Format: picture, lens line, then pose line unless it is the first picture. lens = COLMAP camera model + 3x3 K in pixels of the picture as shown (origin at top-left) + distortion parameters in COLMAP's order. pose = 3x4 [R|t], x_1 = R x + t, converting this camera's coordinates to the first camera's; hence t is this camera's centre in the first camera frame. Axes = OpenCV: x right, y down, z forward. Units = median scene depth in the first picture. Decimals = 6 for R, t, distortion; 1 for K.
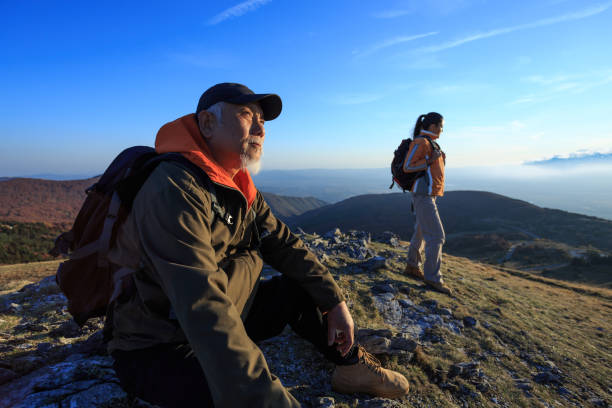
lens RADIAL K [[297.5, 0, 300.7], [0, 297.5, 204.8], [0, 0, 1]] dist [-0.034614, 0.015088]
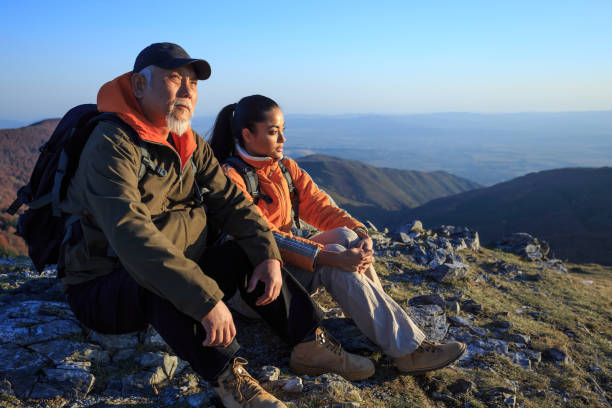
lens RADIAL K [[610.5, 0, 311.8], [0, 610.5, 223.5], [0, 0, 1]] dist [0.034020, 0.000000]
pose [[0.982274, 0.037662, -0.183630, 0.304530], [-0.026492, 0.997668, 0.062907, 0.032969], [0.185571, -0.056927, 0.980981, -0.471705]]
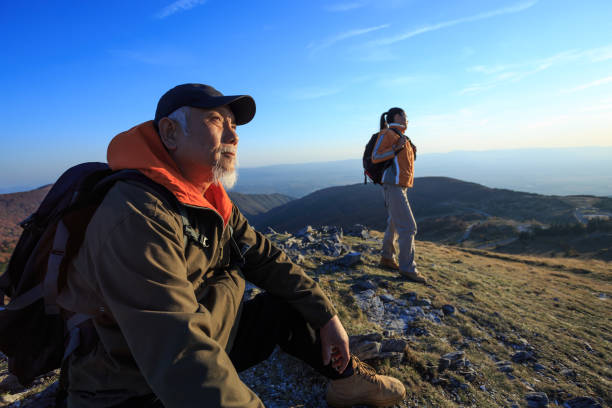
lens RADIAL K [[297.5, 0, 301.5], [0, 297.5, 205.9], [0, 0, 1]] dist [-0.034614, 0.015088]
pose [[0.990566, -0.074578, 0.114964, -0.023581], [0.072428, 0.997114, 0.022780, -0.024765], [-0.116331, -0.014238, 0.993108, 0.048526]]
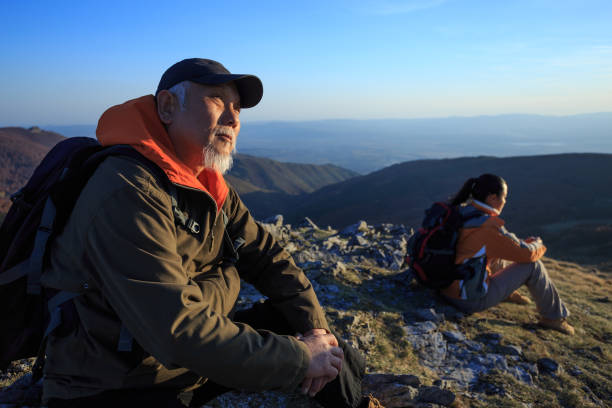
lens RADIAL K [[472.6, 0, 302.1], [0, 472.6, 190.3], [0, 0, 1]] dist [-0.023773, 0.036639]
pose [[0.999648, 0.002943, -0.026377, 0.035360], [-0.002125, 0.999517, 0.031004, -0.045201], [0.026456, -0.030937, 0.999171, -0.103913]]
